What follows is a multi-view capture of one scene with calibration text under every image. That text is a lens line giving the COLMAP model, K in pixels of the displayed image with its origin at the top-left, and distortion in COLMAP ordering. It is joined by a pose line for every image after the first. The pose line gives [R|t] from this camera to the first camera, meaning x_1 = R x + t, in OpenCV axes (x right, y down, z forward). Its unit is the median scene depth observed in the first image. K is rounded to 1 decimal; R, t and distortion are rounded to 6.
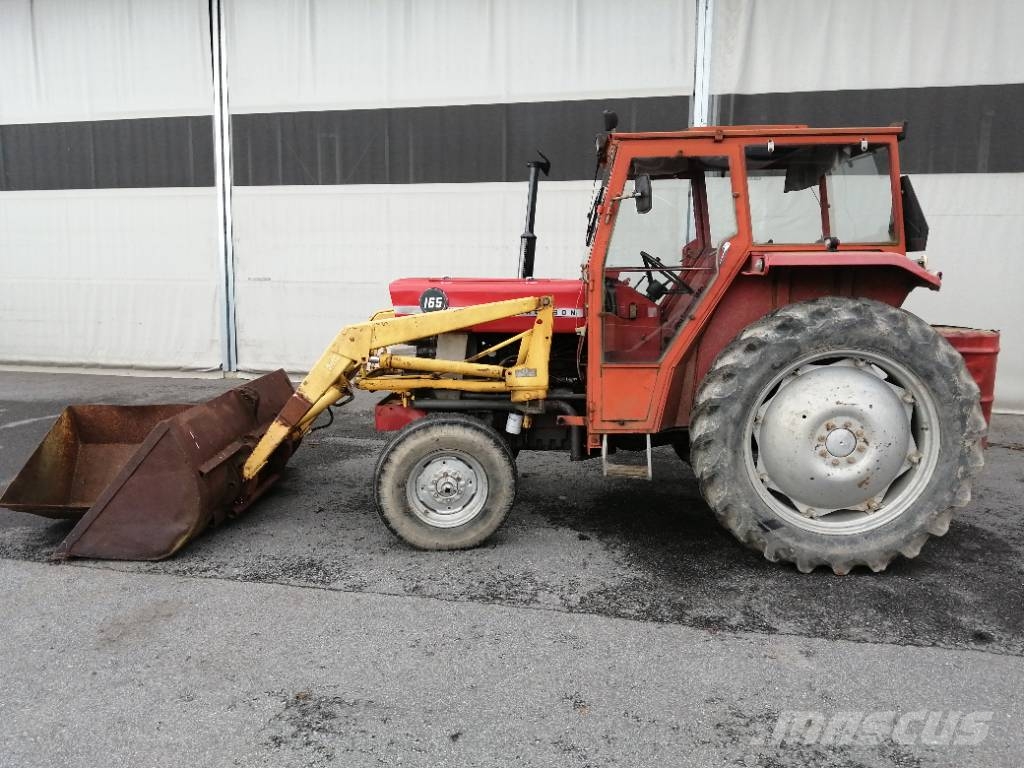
lens RADIAL K [[833.1, 0, 501.1], [0, 833.1, 385.0], [0, 0, 1]] dist [0.040446, -0.076128]
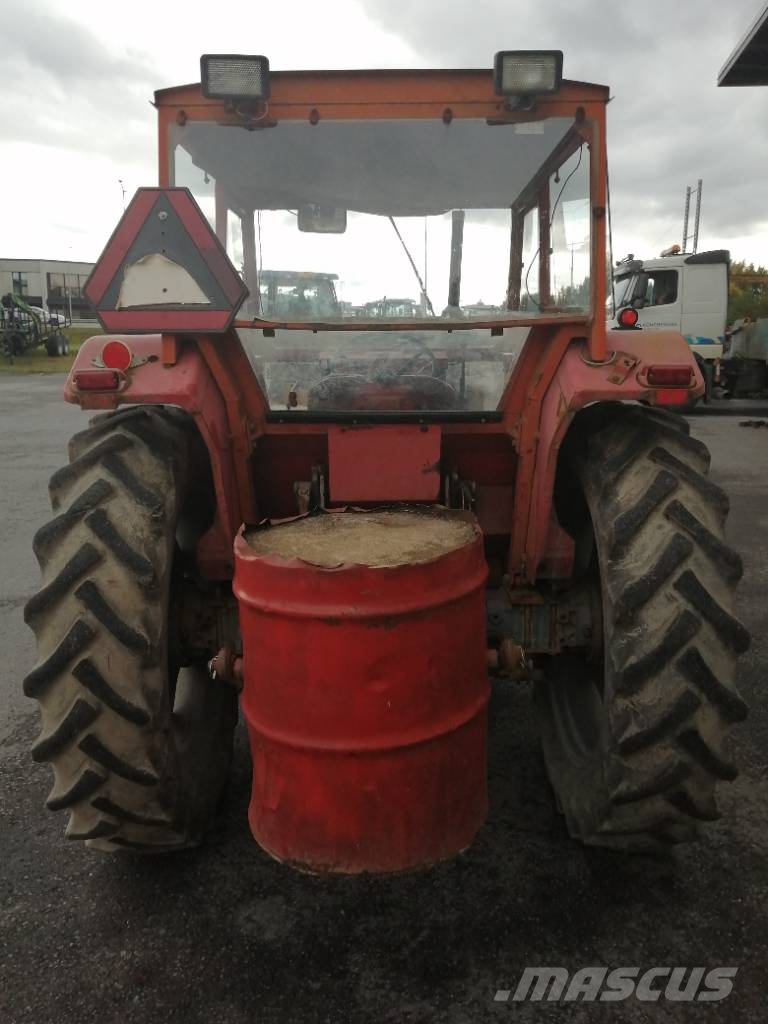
lens RADIAL K [[833.1, 0, 379.5], [0, 833.1, 492.5], [0, 0, 1]] dist [0.040446, -0.076128]
pose [[0.061180, 0.193002, -0.979289, 1.038525], [-0.150587, 0.971682, 0.182095, -0.183339], [0.986702, 0.136327, 0.088511, 1.108978]]
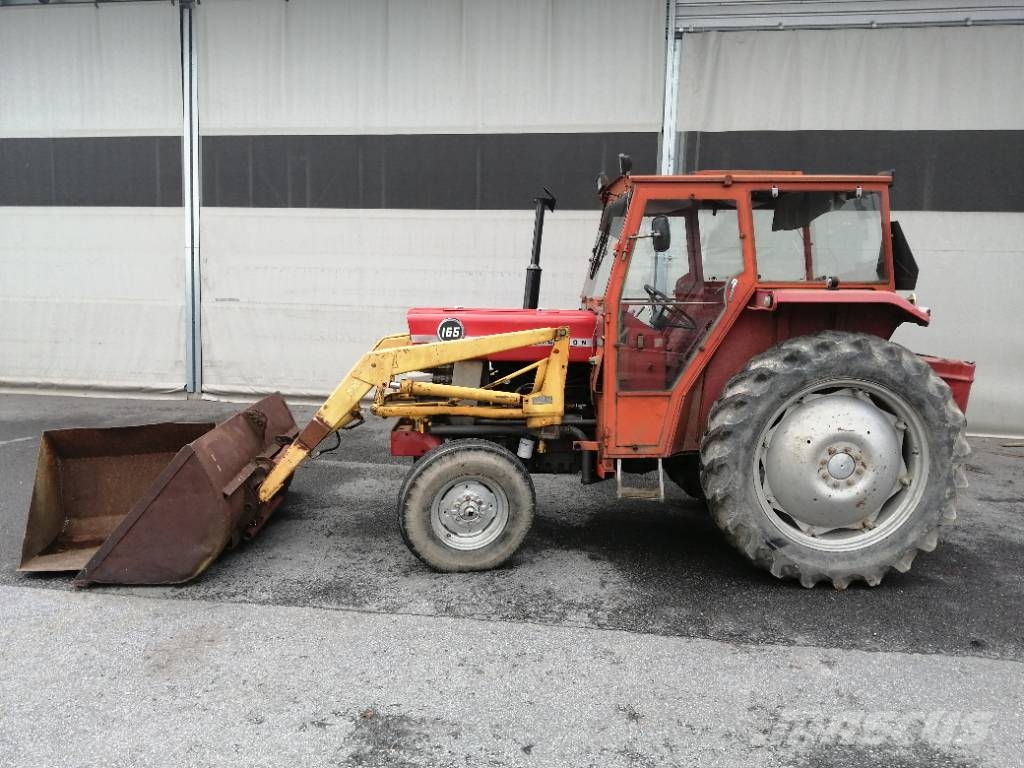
lens RADIAL K [[833.1, 0, 502.5], [0, 833.1, 388.4], [0, 0, 1]] dist [0.040446, -0.076128]
pose [[0.996398, 0.004017, 0.084710, -0.118453], [-0.002415, 0.999817, -0.018996, -0.009520], [-0.084771, 0.018723, 0.996225, -0.038067]]
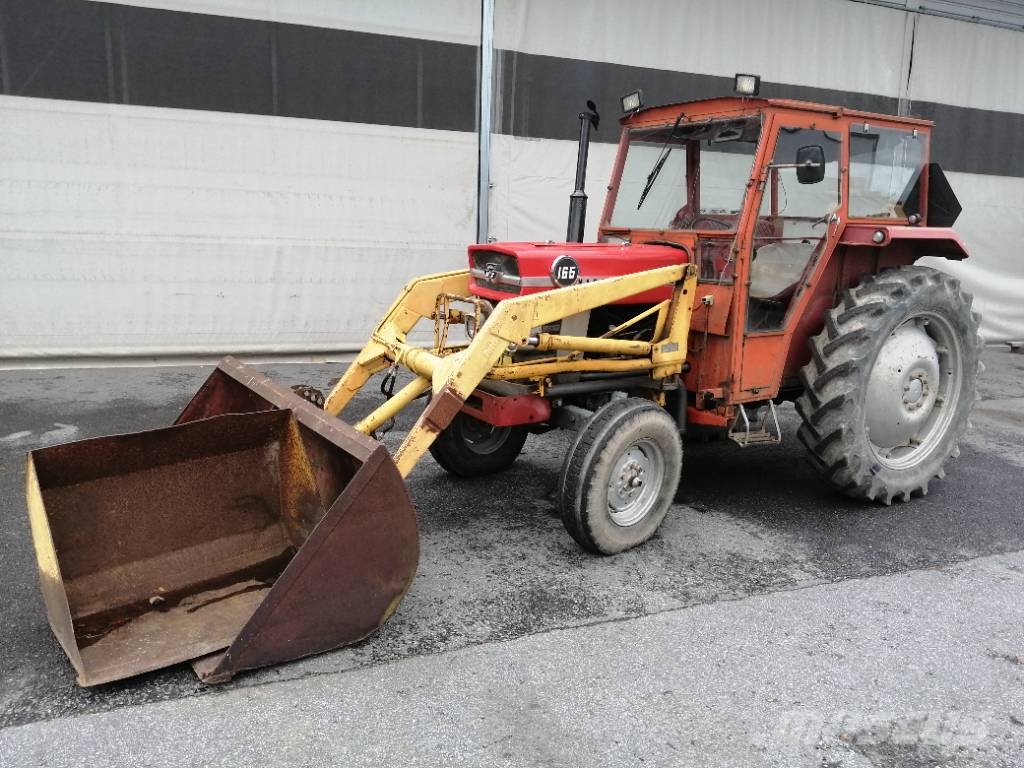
lens RADIAL K [[833.1, 0, 514.0], [0, 833.1, 391.5], [0, 0, 1]] dist [0.040446, -0.076128]
pose [[0.809838, -0.091812, 0.579425, -0.719723], [0.052039, 0.995027, 0.084934, -0.058275], [-0.584341, -0.038630, 0.810588, 0.370357]]
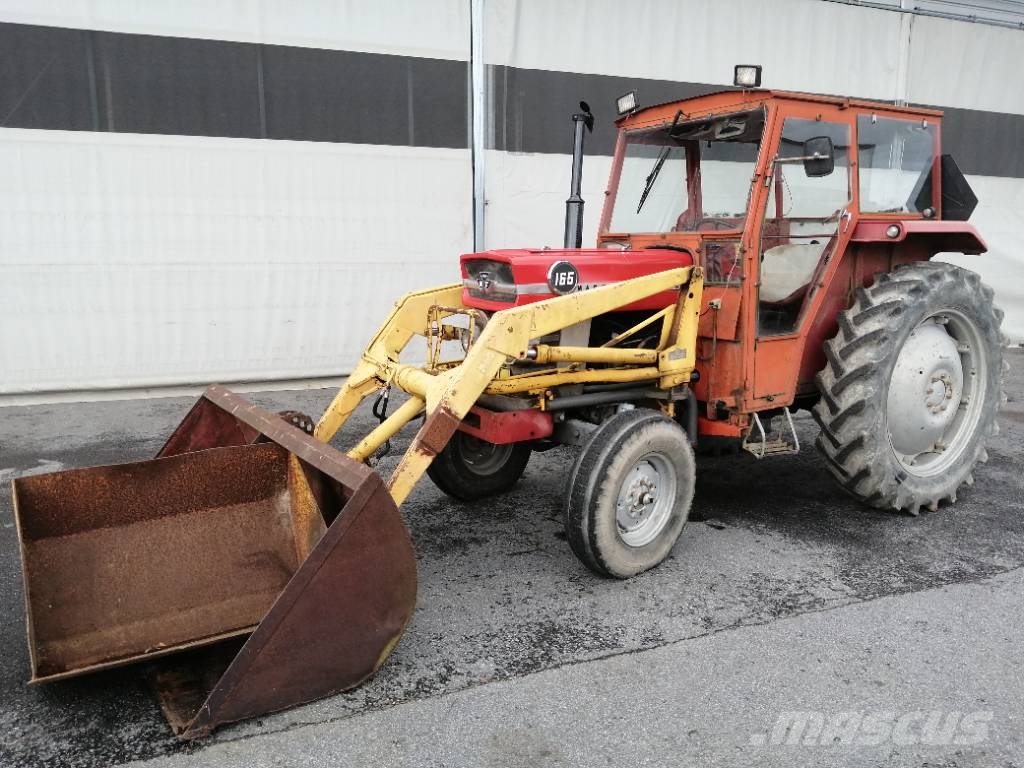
lens RADIAL K [[833.1, 0, 516.5], [0, 833.1, 392.6], [0, 0, 1]] dist [0.040446, -0.076128]
pose [[0.808426, -0.104763, 0.579200, -0.679369], [0.087707, 0.994488, 0.057459, -0.043864], [-0.582027, 0.004348, 0.813158, 0.415612]]
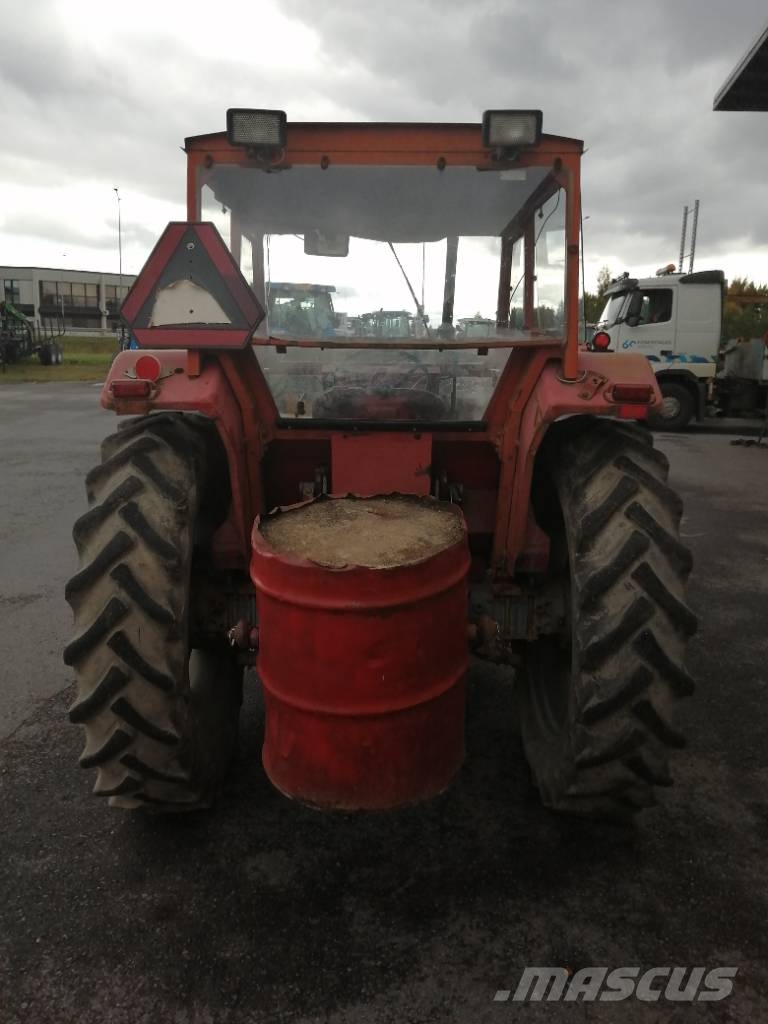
lens RADIAL K [[833.1, 0, 378.0], [0, 833.1, 508.4], [0, 0, 1]] dist [0.040446, -0.076128]
pose [[0.063172, 0.197146, -0.978337, 1.110234], [-0.166072, 0.968704, 0.184482, -0.186340], [0.984088, 0.150821, 0.093936, 1.102010]]
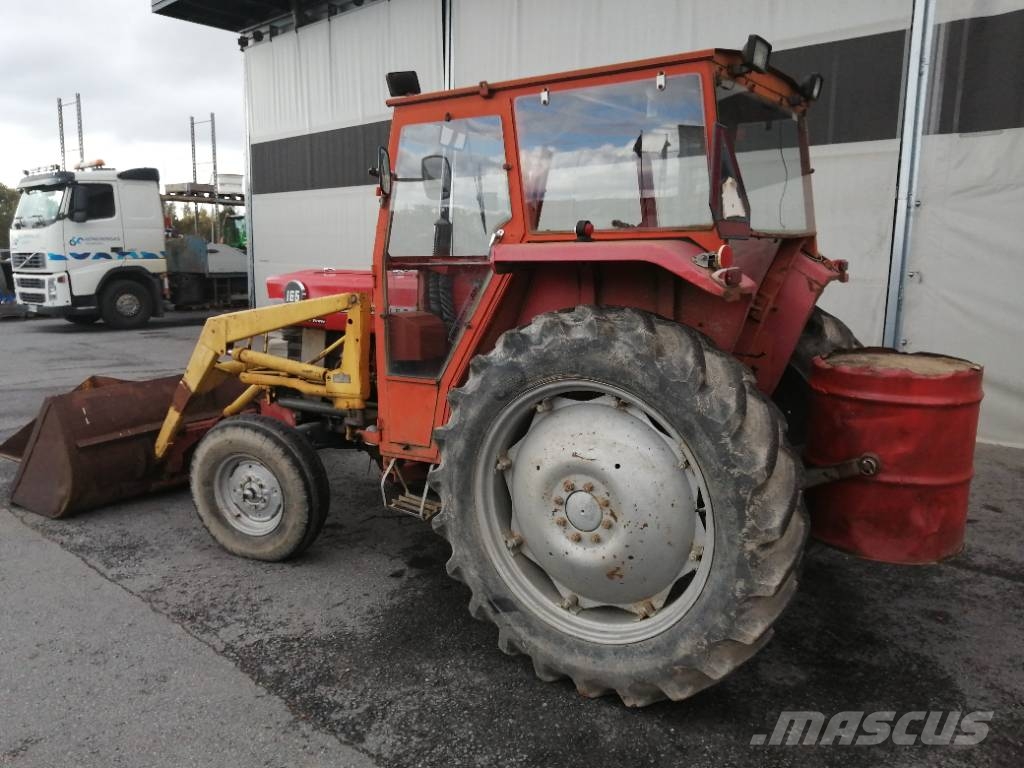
lens RADIAL K [[833.1, 0, 495.9], [0, 833.1, 376.0], [0, 0, 1]] dist [0.040446, -0.076128]
pose [[0.852572, 0.076815, -0.516934, 0.688574], [-0.071906, 0.996973, 0.029554, -0.060093], [0.517639, 0.011974, 0.855515, 0.350787]]
